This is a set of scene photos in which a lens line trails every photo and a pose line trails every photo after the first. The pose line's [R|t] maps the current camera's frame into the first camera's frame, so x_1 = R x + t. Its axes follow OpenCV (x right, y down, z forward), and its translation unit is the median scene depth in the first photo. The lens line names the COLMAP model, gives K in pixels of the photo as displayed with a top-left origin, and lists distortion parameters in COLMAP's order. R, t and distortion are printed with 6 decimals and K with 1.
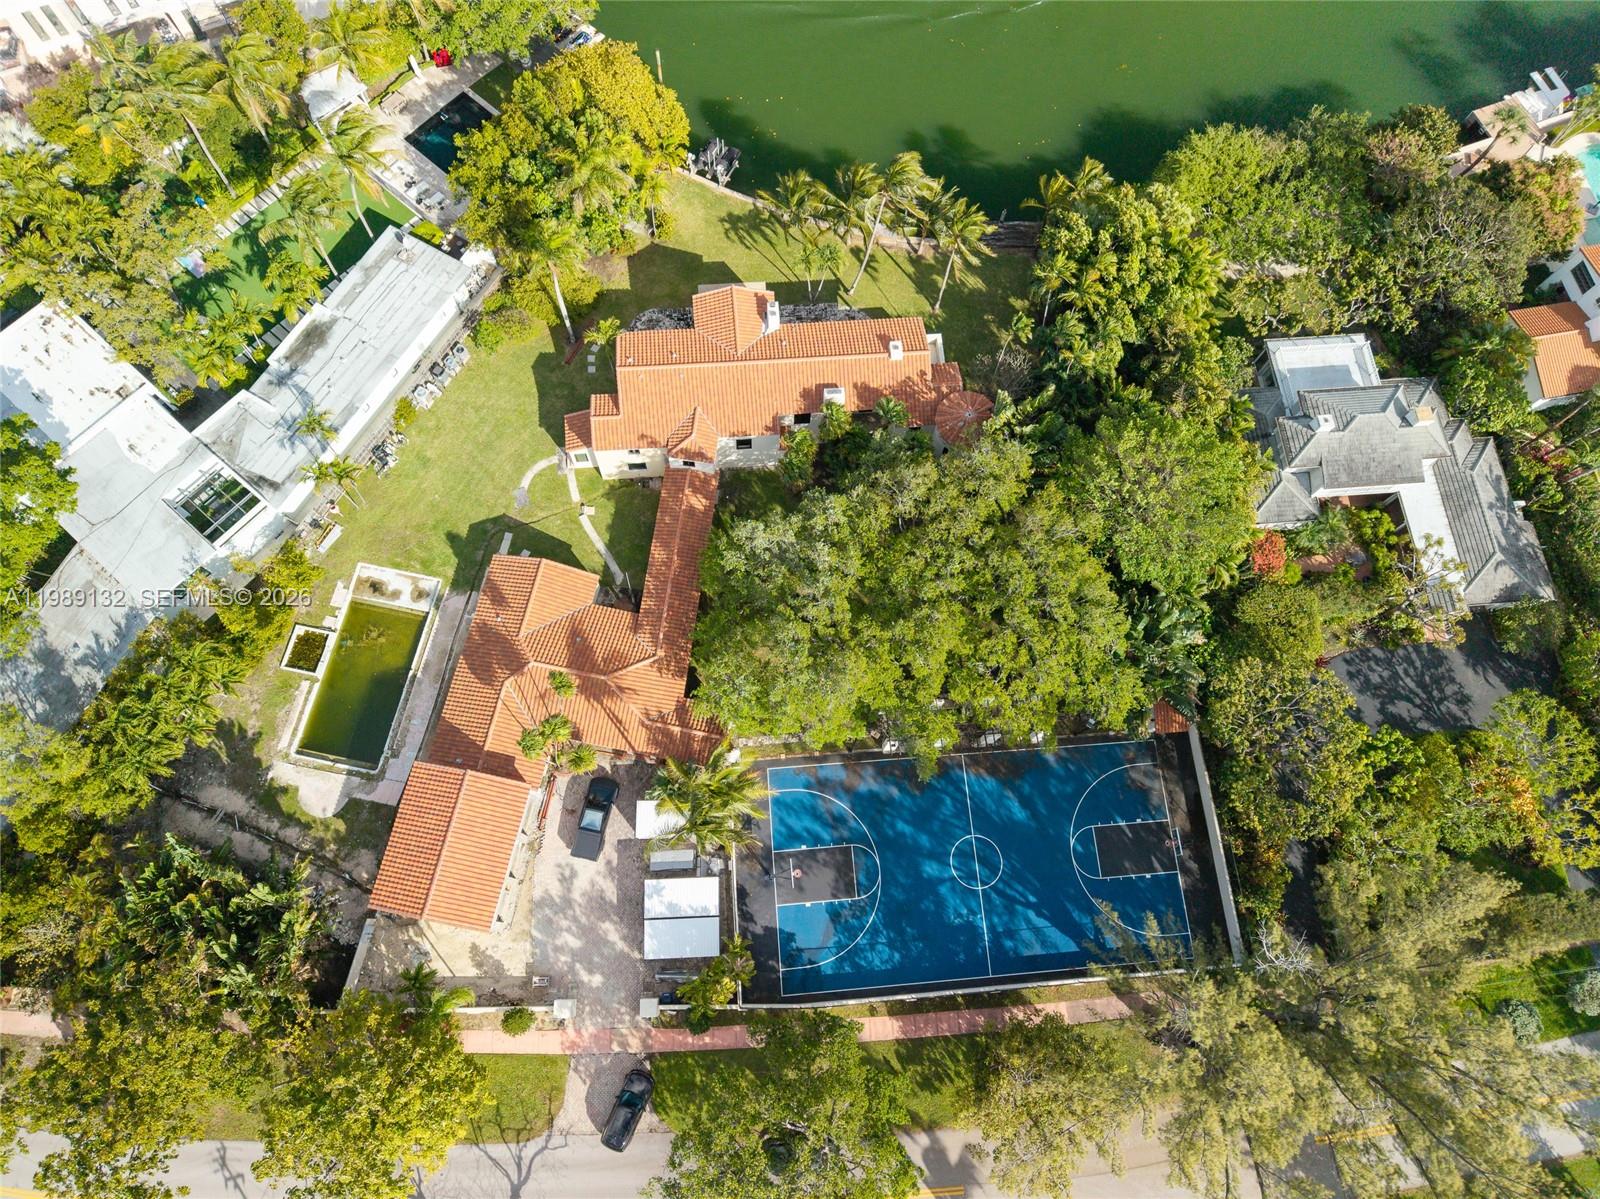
lens RADIAL K [[1091.4, 0, 800.0], [0, 1091.4, 599.5], [0, 0, 1]] dist [0.043496, -0.065166]
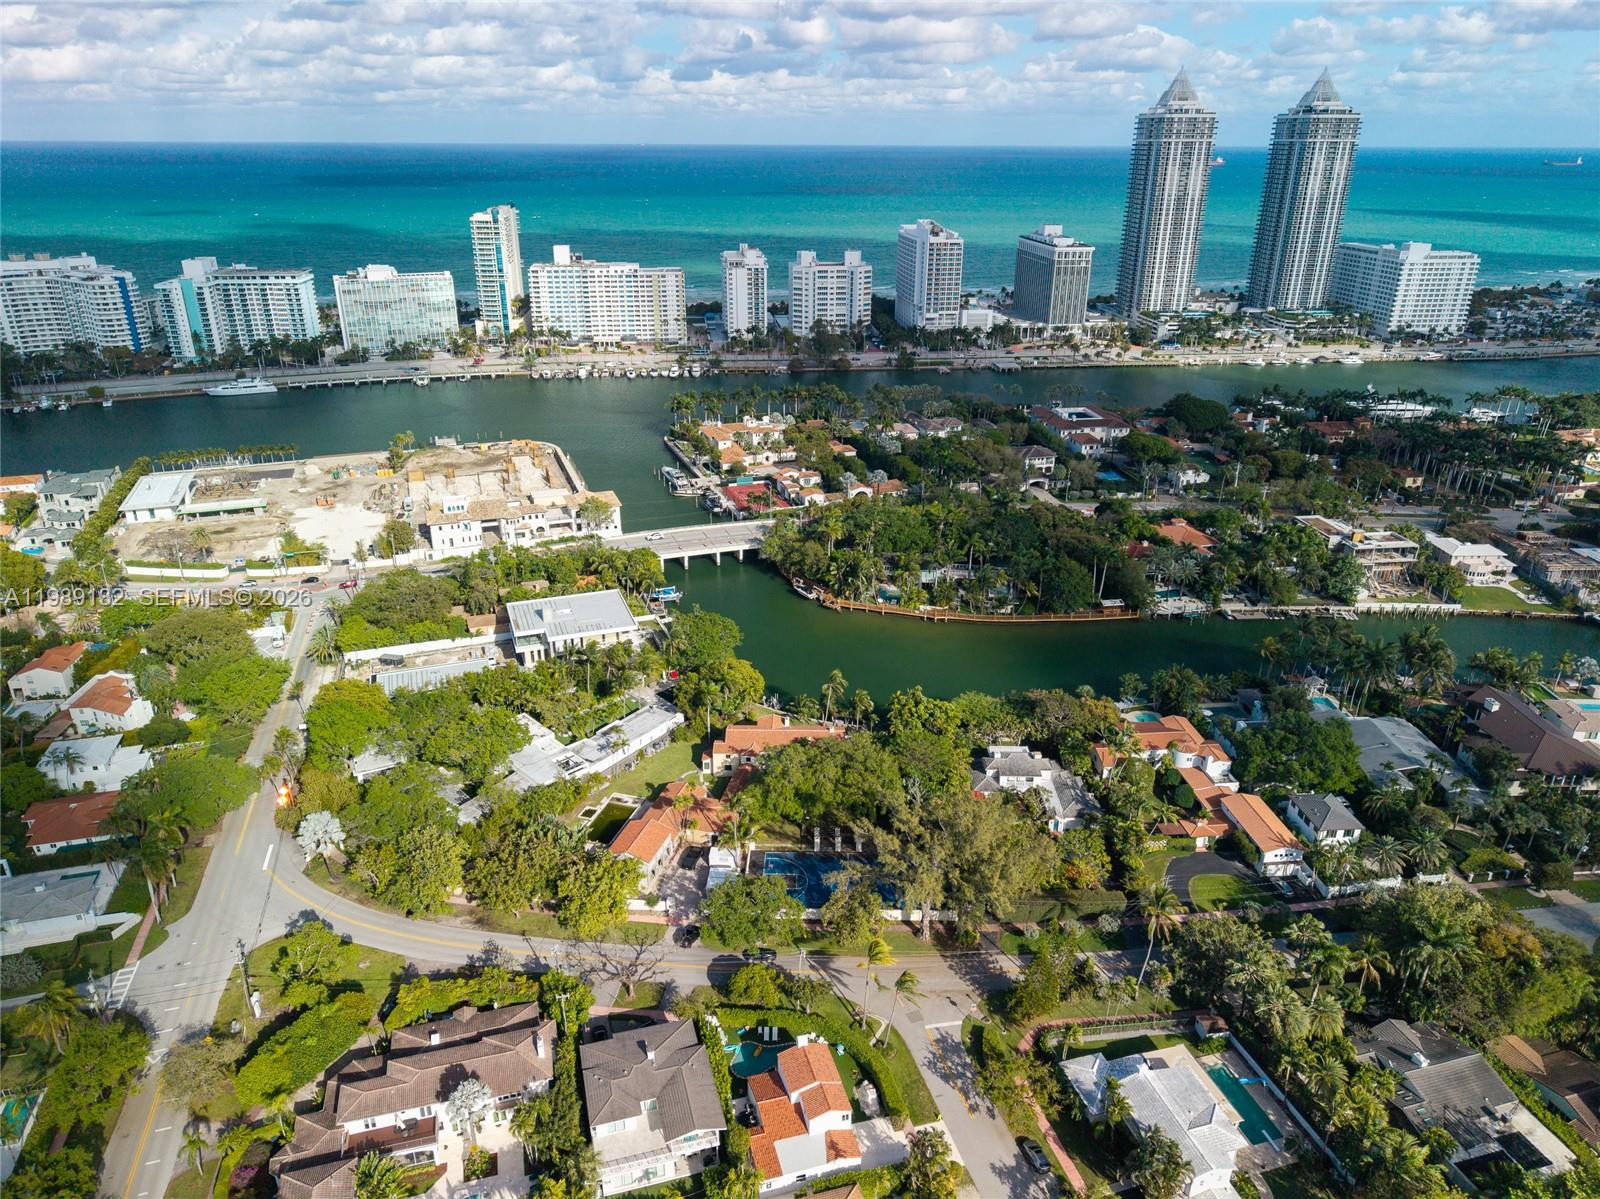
lens RADIAL K [[1091.4, 0, 800.0], [0, 1091.4, 599.5], [0, 0, 1]] dist [0.043496, -0.065166]
pose [[0.994611, 0.011167, -0.103070, 0.277861], [-0.084685, 0.661016, -0.745578, 1.517188], [0.059805, 0.750288, 0.658400, -0.964273]]
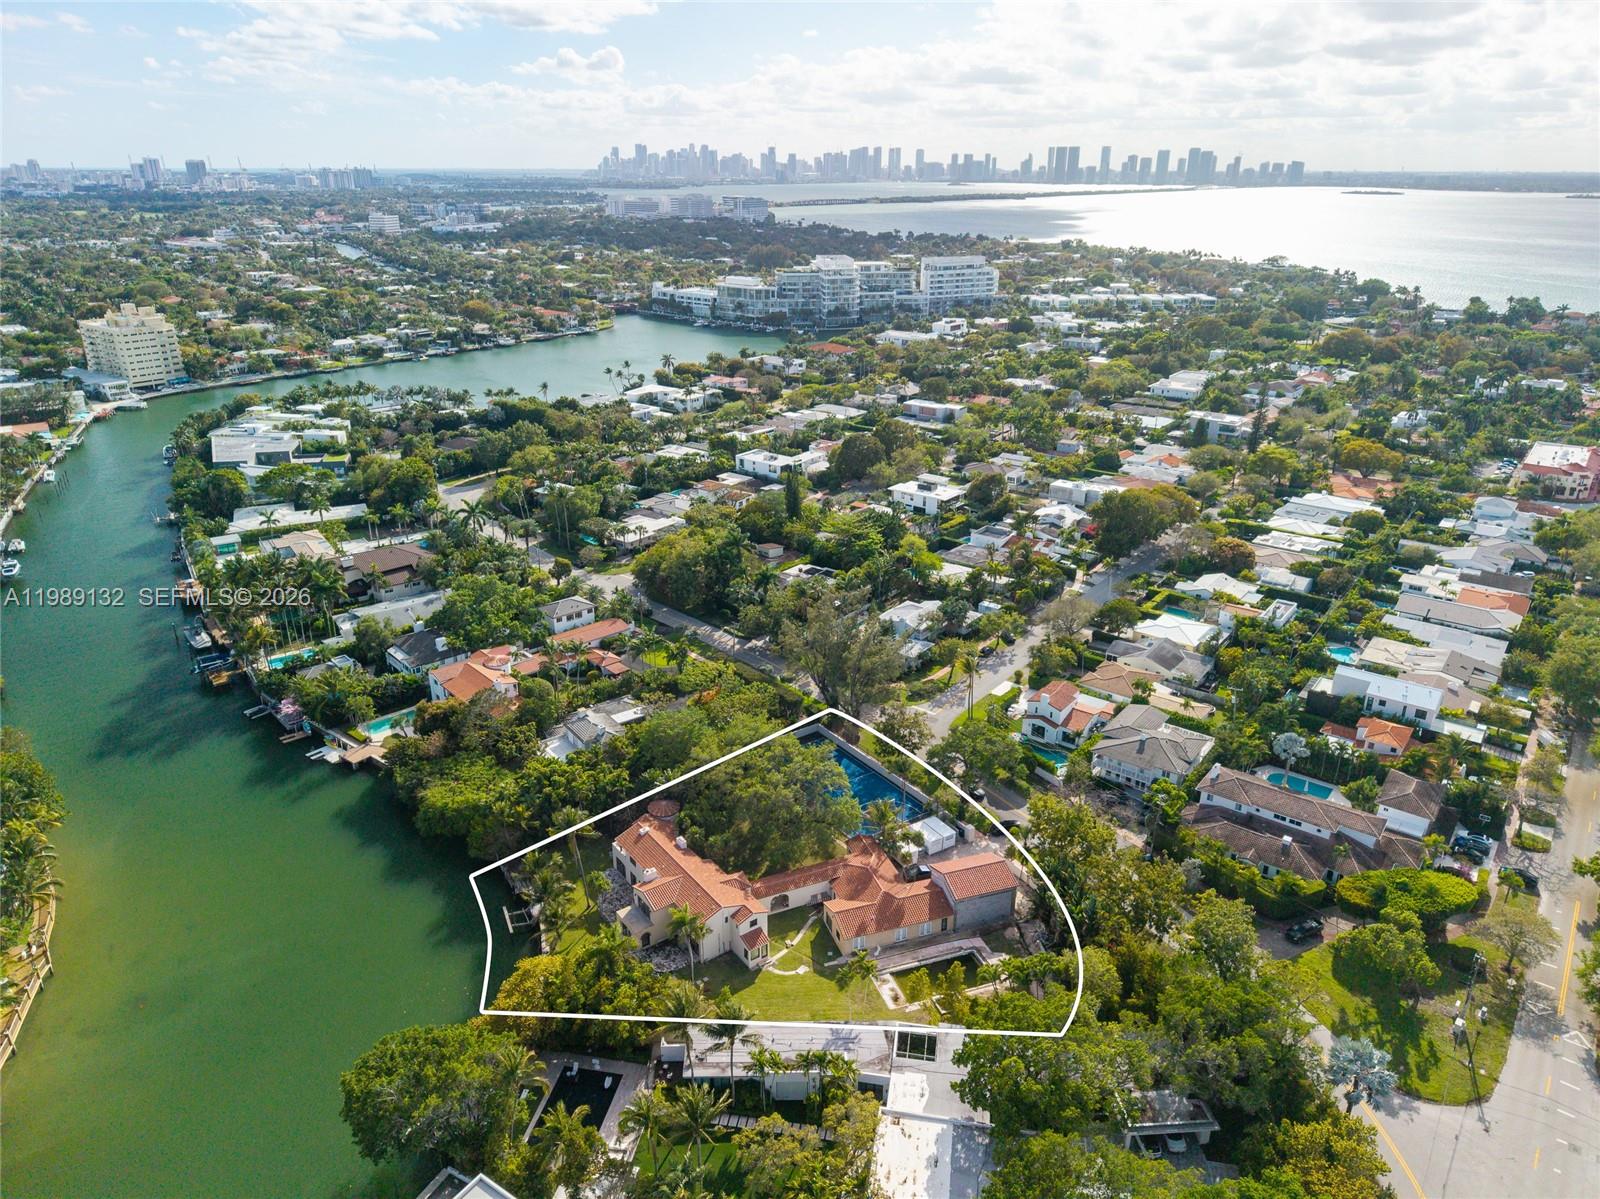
lens RADIAL K [[1091.4, 0, 800.0], [0, 1091.4, 599.5], [0, 0, 1]] dist [0.043496, -0.065166]
pose [[-0.510612, -0.354884, 0.783155, -1.397747], [0.809196, 0.109553, 0.577234, -1.151387], [-0.290648, 0.928469, 0.231232, 0.101859]]
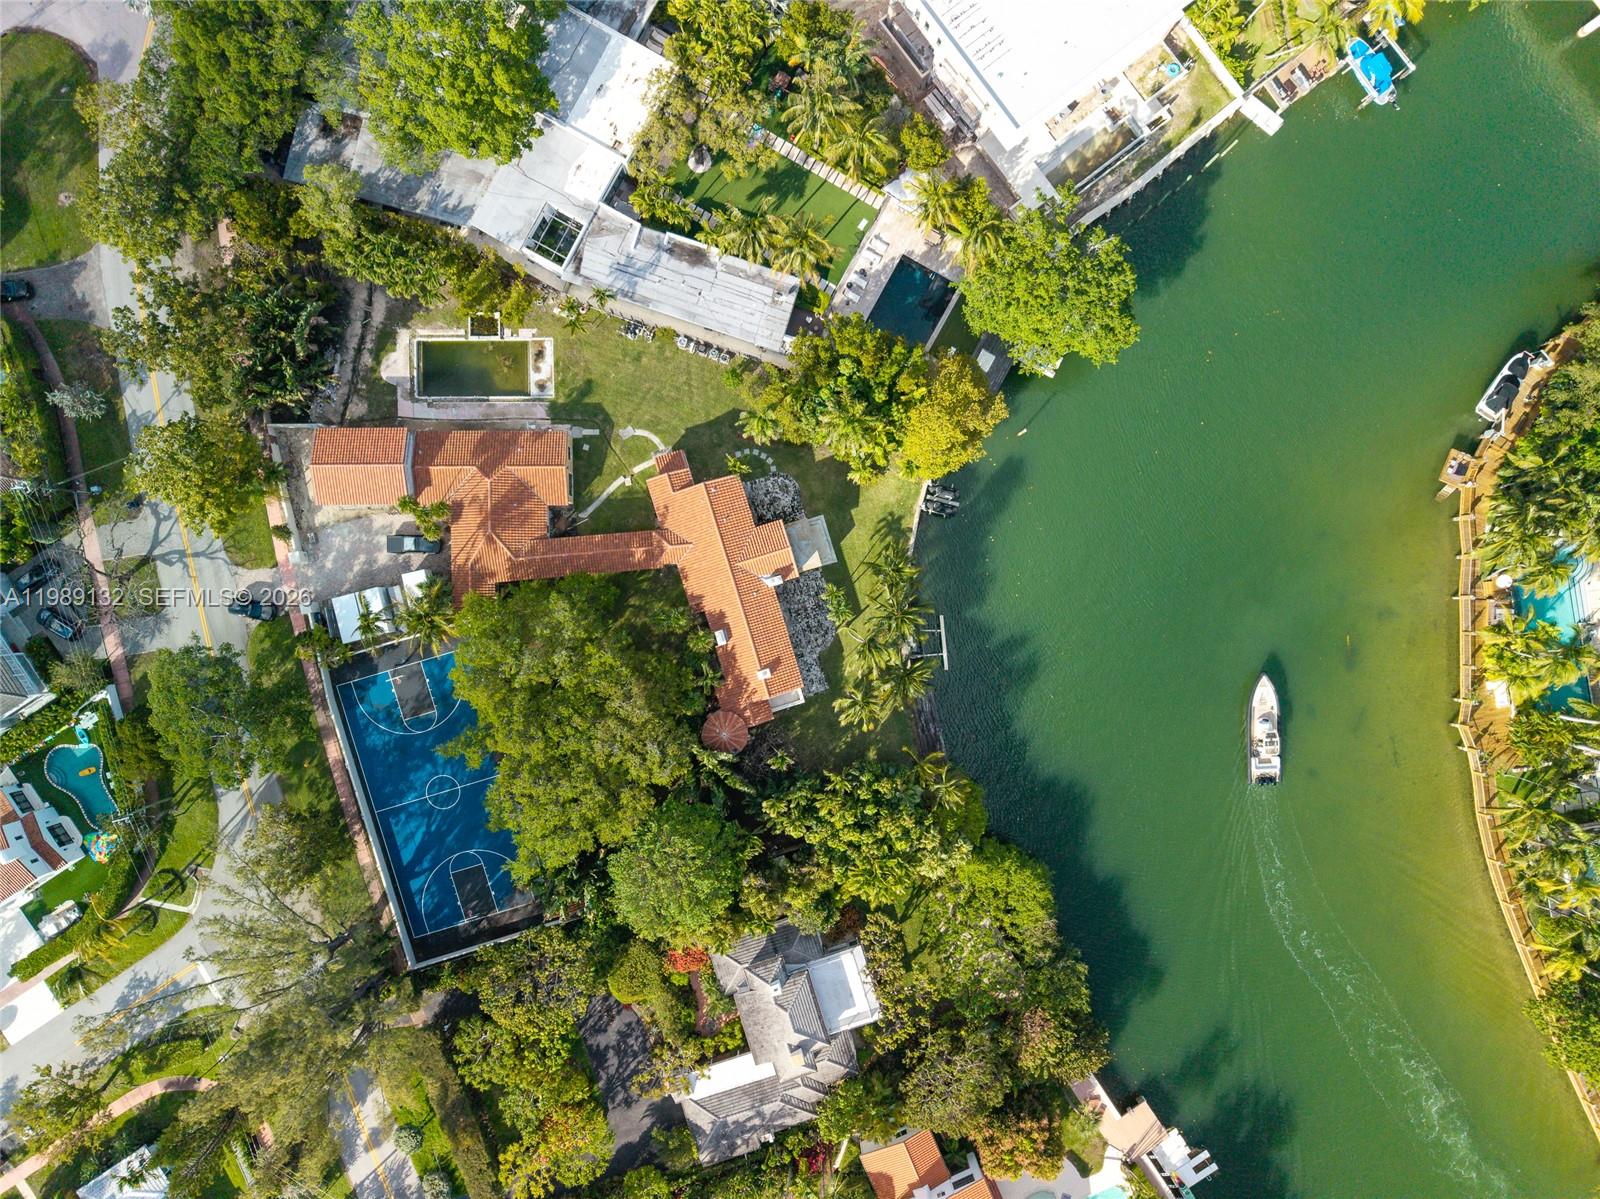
lens RADIAL K [[1093.7, 0, 803.7], [0, 1093.7, 584.8], [0, 0, 1]] dist [0.054683, -0.132734]
pose [[0.211635, 0.976795, -0.032899, 0.032584], [-0.928012, 0.211397, 0.306764, -0.718619], [0.306600, -0.034391, 0.951217, -0.284633]]
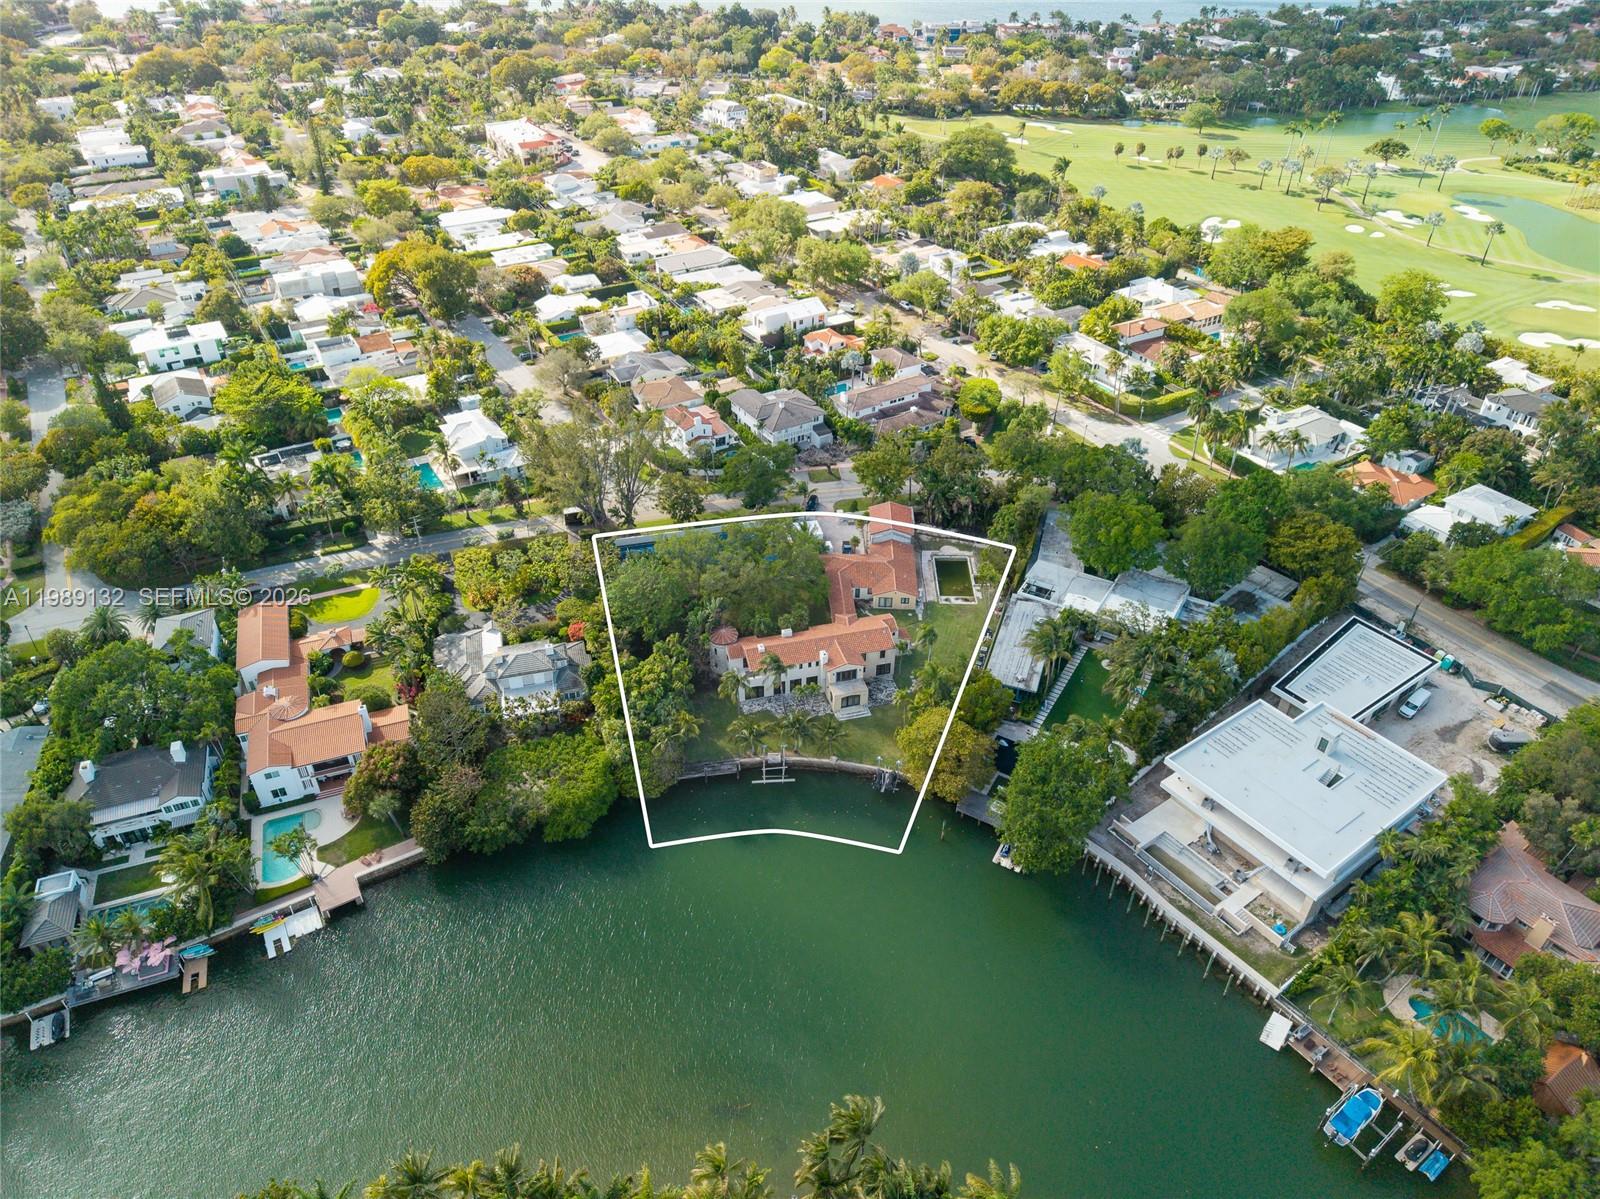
lens RADIAL K [[1091.4, 0, 800.0], [0, 1091.4, 599.5], [0, 0, 1]] dist [0.043496, -0.065166]
pose [[-0.980697, 0.071564, -0.181969, 0.375014], [-0.194998, -0.288979, 0.937266, -2.102714], [0.014490, 0.954657, 0.297355, 0.312849]]
